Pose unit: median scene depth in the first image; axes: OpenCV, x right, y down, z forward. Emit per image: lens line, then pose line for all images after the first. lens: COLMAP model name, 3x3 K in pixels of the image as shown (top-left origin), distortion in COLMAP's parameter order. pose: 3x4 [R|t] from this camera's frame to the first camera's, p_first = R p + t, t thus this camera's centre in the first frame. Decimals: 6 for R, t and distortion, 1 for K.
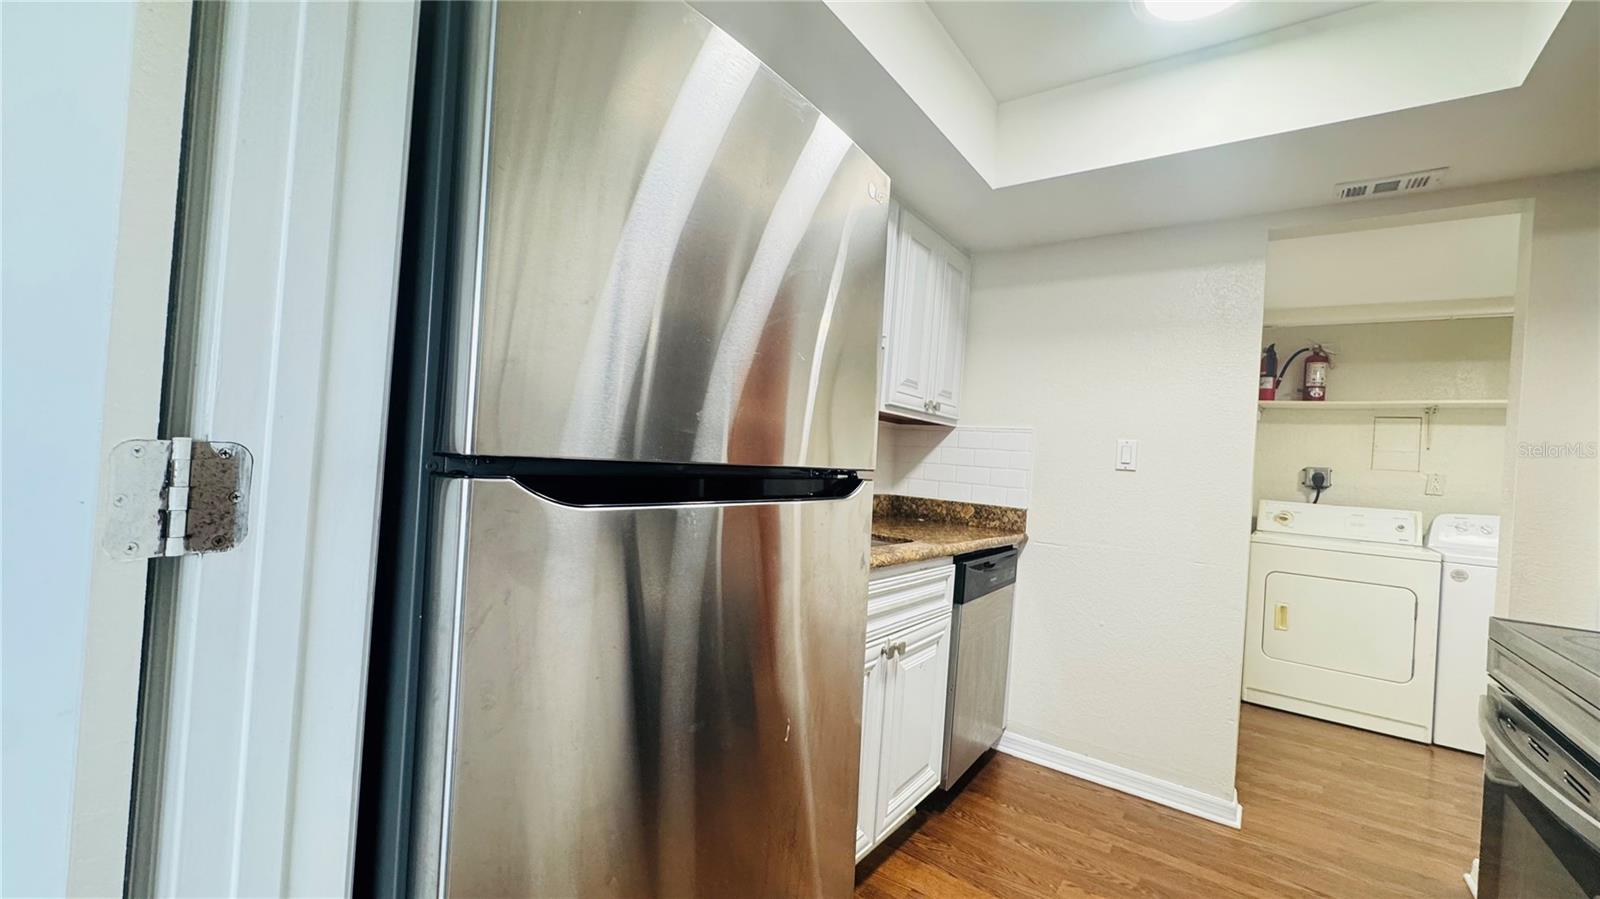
lens RADIAL K [[640.9, 0, 800.5], [0, 640.9, 446.0], [0, 0, 1]] dist [-0.000409, -0.000041]
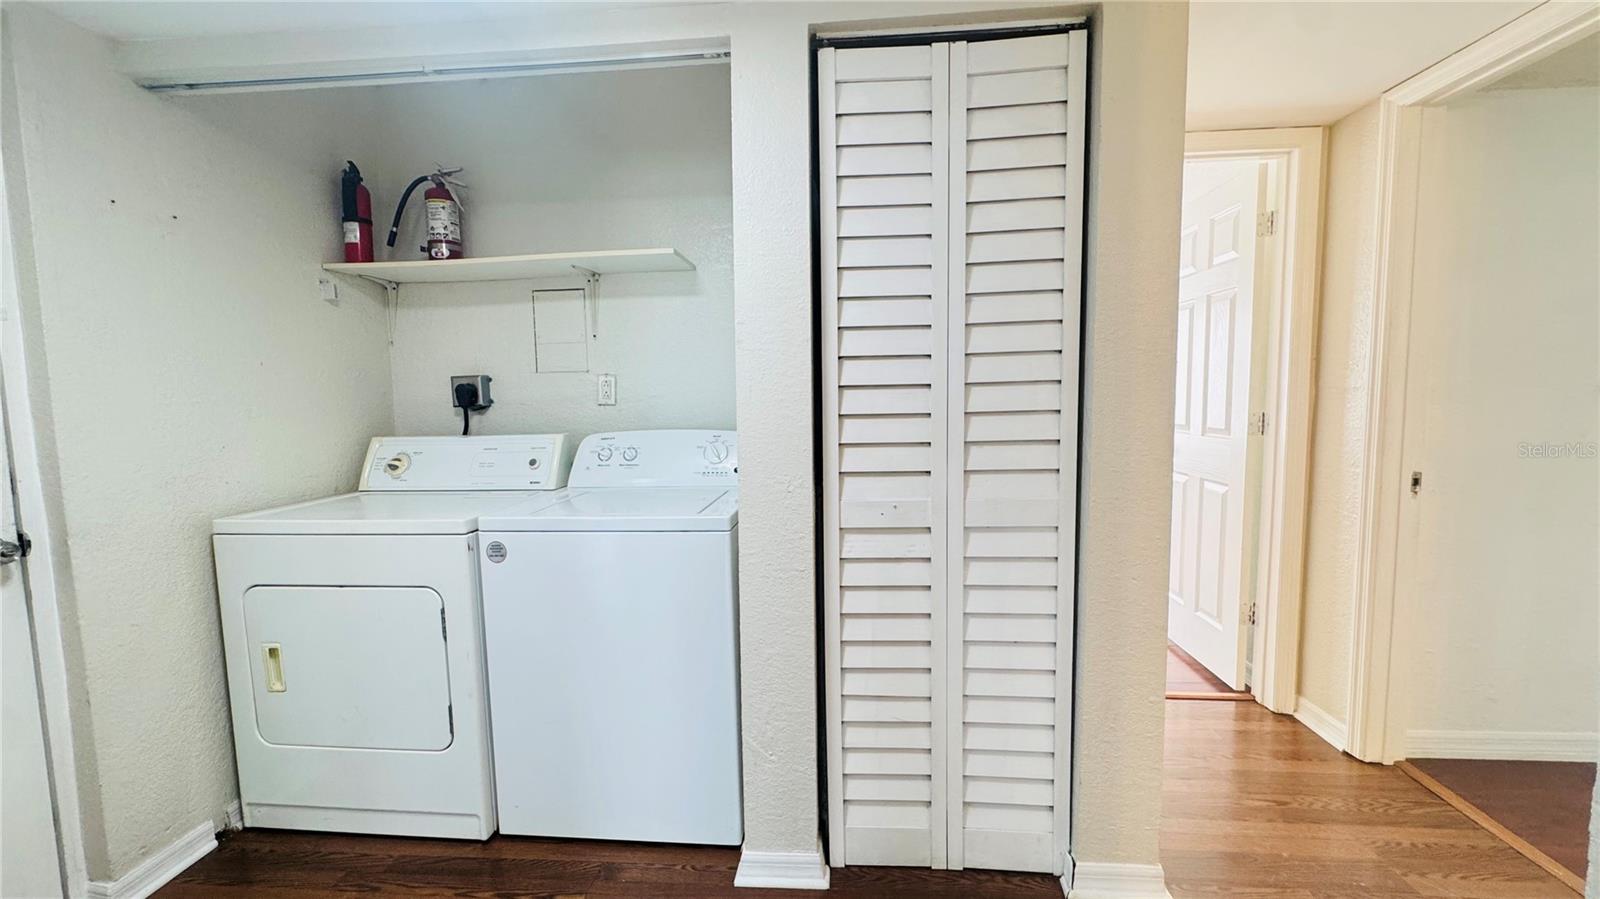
lens RADIAL K [[640.9, 0, 800.5], [0, 640.9, 446.0], [0, 0, 1]] dist [-0.000409, -0.000041]
pose [[0.851385, -0.130022, 0.508171, 0.844853], [0.070057, 0.988298, 0.135496, 0.043946], [-0.519842, -0.079759, 0.850531, 0.330087]]
